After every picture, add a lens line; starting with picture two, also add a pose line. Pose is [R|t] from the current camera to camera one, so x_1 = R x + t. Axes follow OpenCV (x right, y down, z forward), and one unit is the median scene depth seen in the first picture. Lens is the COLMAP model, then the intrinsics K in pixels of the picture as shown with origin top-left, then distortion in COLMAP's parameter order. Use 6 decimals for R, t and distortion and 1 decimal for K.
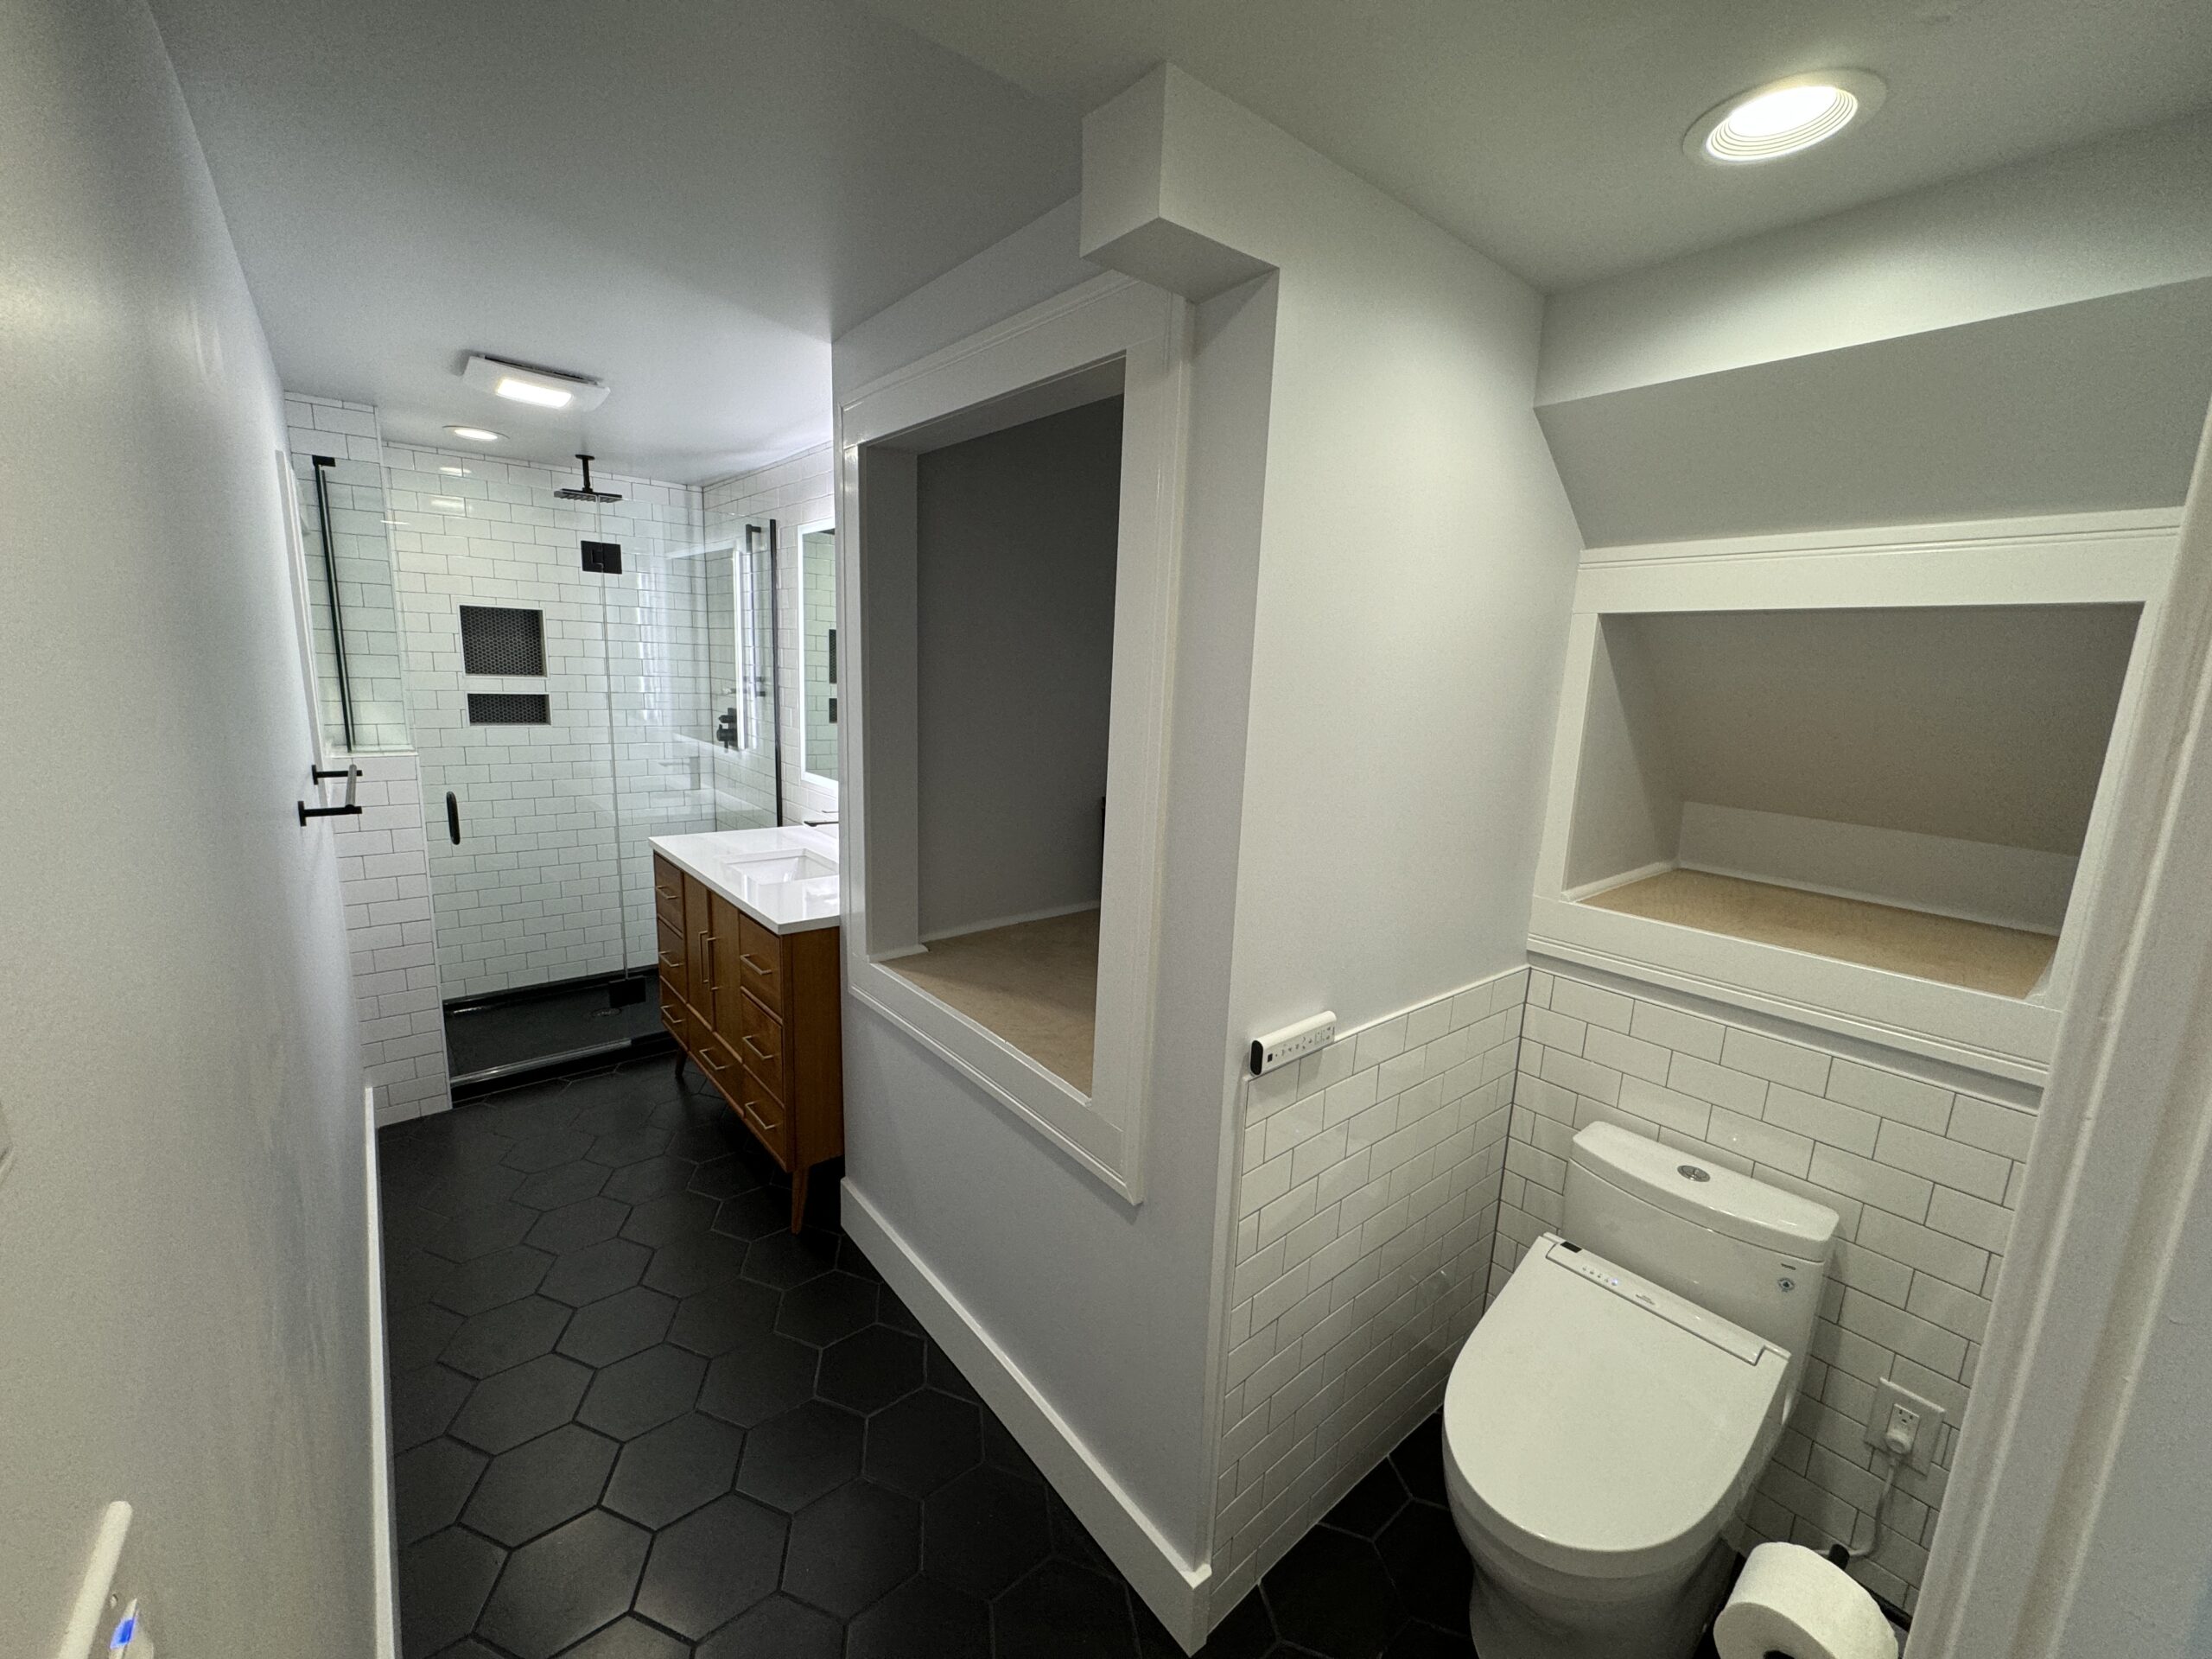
lens RADIAL K [[886.8, 0, 1107.5], [0, 886.8, 825.3], [0, 0, 1]] dist [-0.003238, 0.000899]
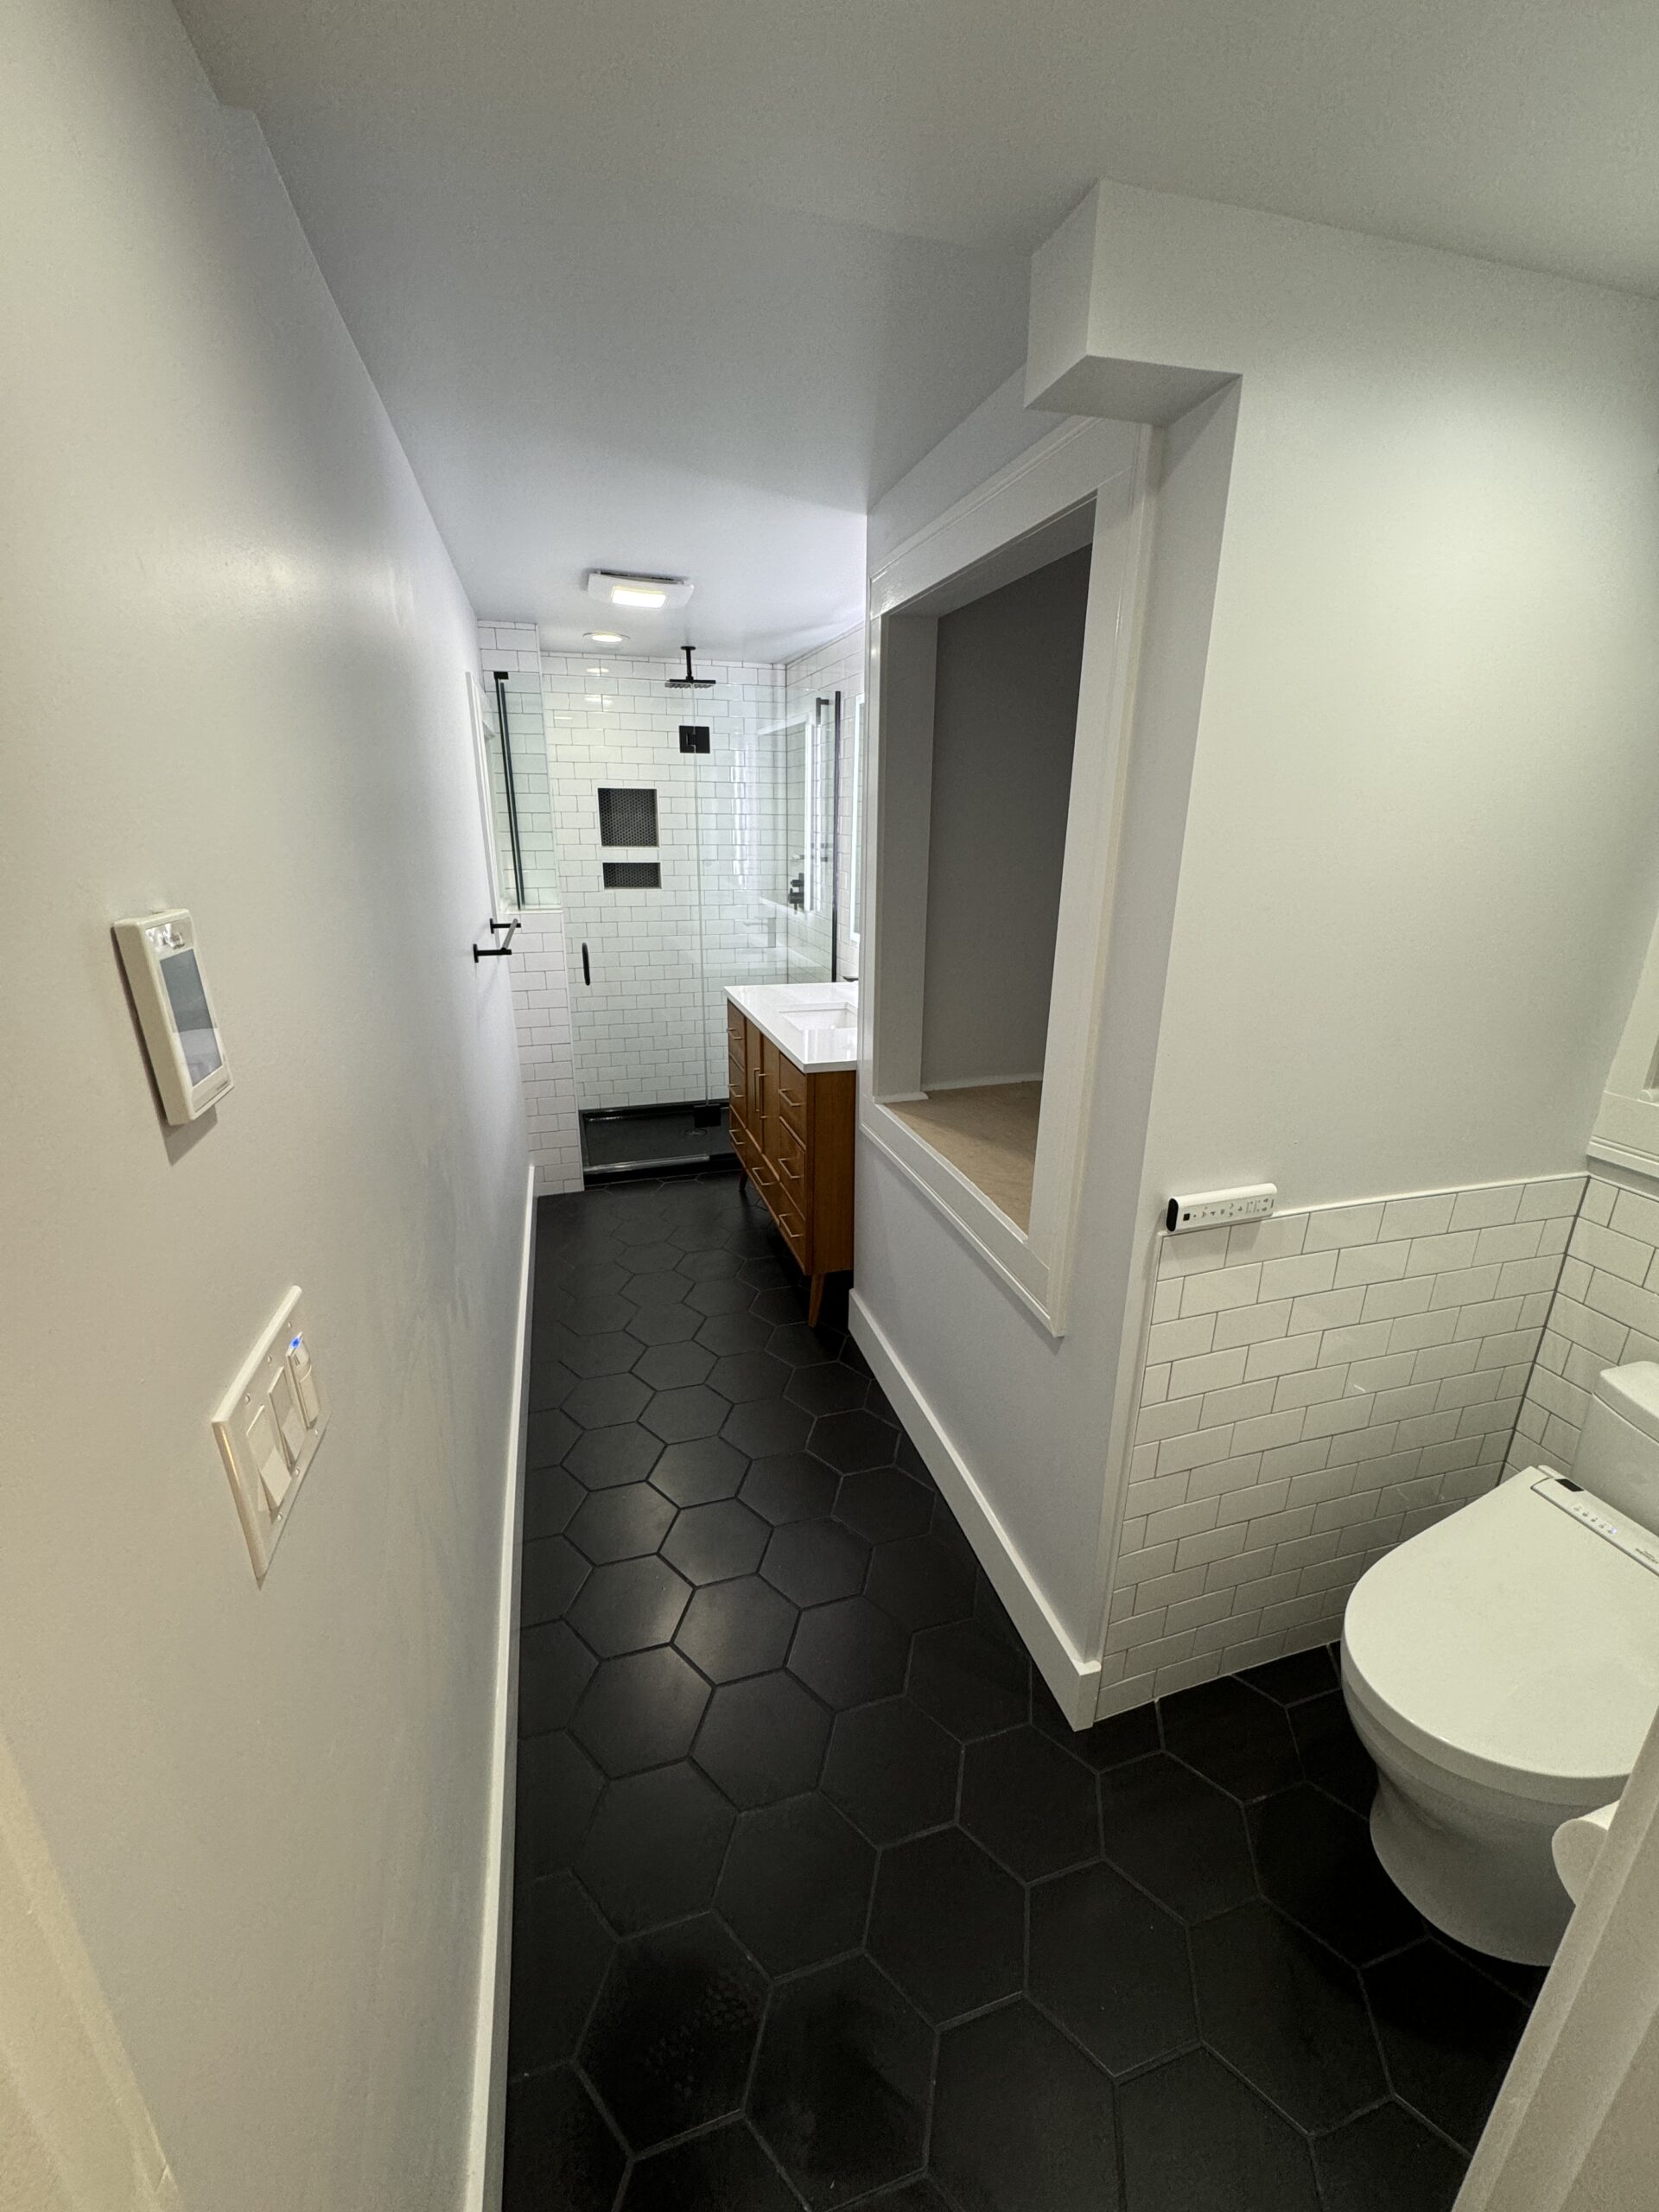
lens RADIAL K [[886.8, 0, 829.5], [0, 886.8, 1102.8], [0, 0, 1]] dist [-0.003238, 0.000899]
pose [[0.918230, 0.091596, -0.385311, 0.105727], [-0.044144, 0.990496, 0.130261, 0.010216], [0.393580, -0.102601, 0.913547, -0.043163]]
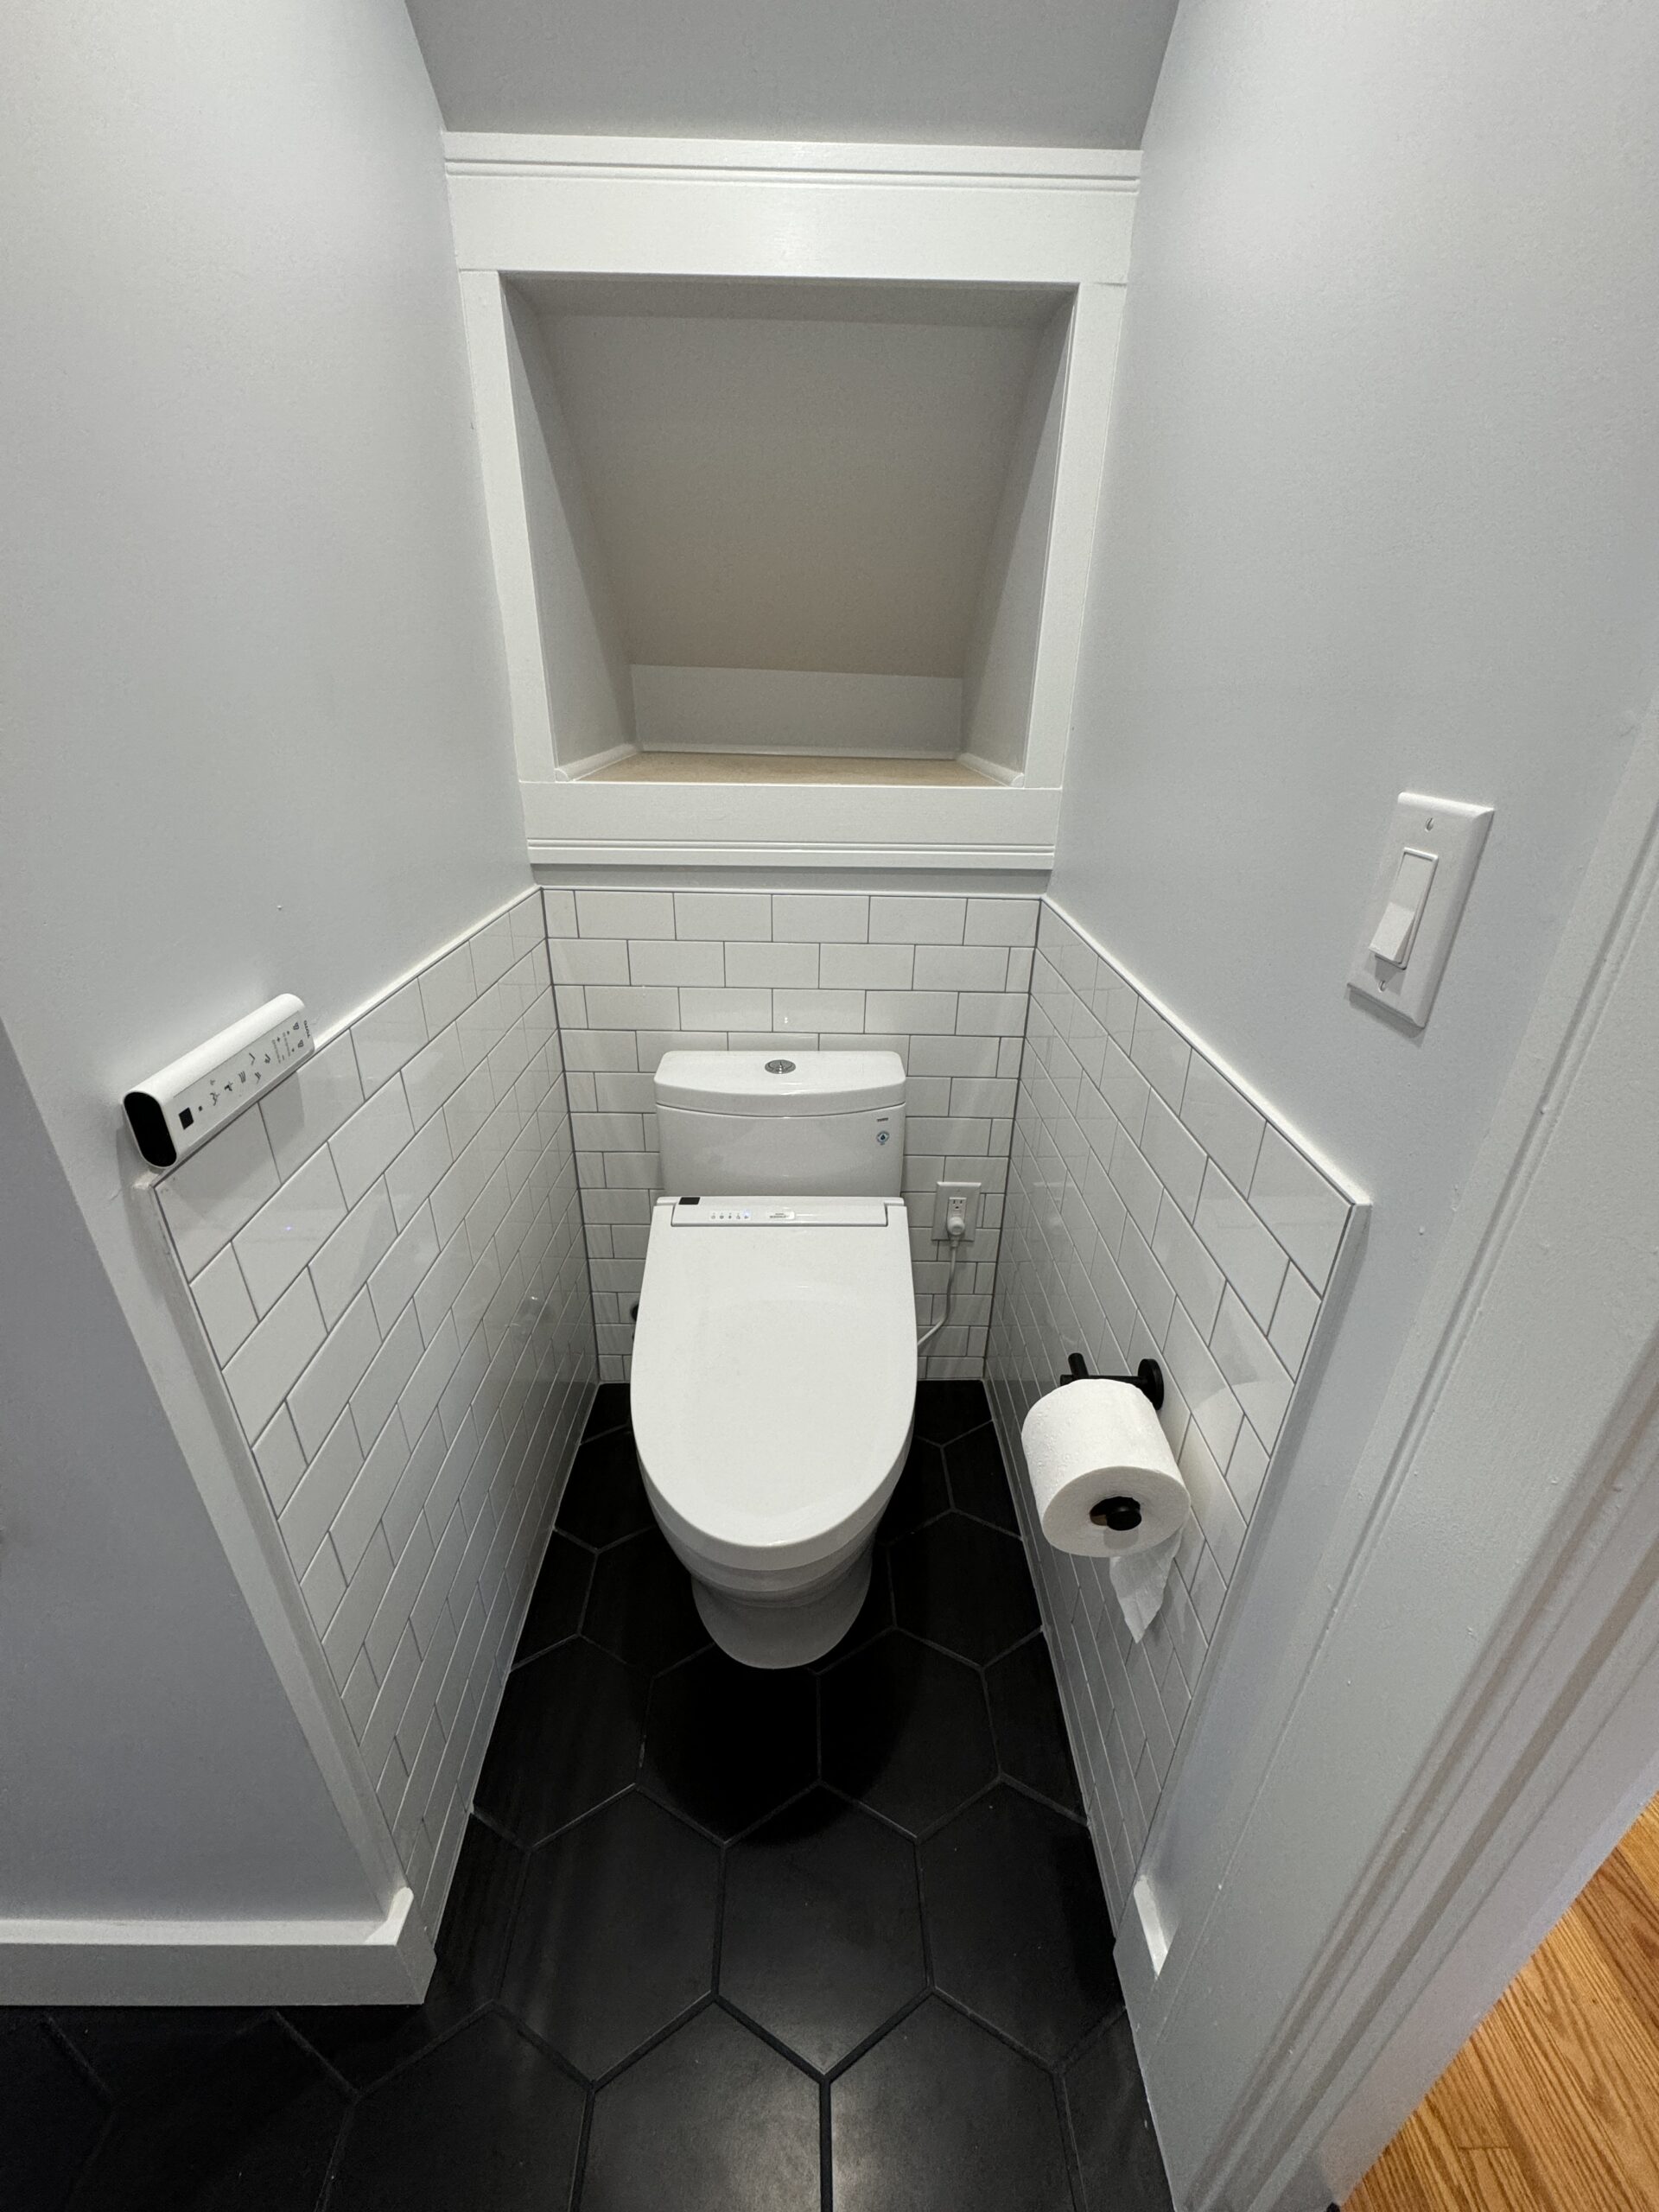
lens RADIAL K [[886.8, 0, 837.6], [0, 886.8, 1104.7], [0, 0, 1]] dist [-0.003238, 0.000899]
pose [[0.623374, -0.364034, 0.692014, 0.046777], [0.146321, 0.923690, 0.354099, 0.083281], [-0.768111, -0.119480, 0.629071, 0.267677]]
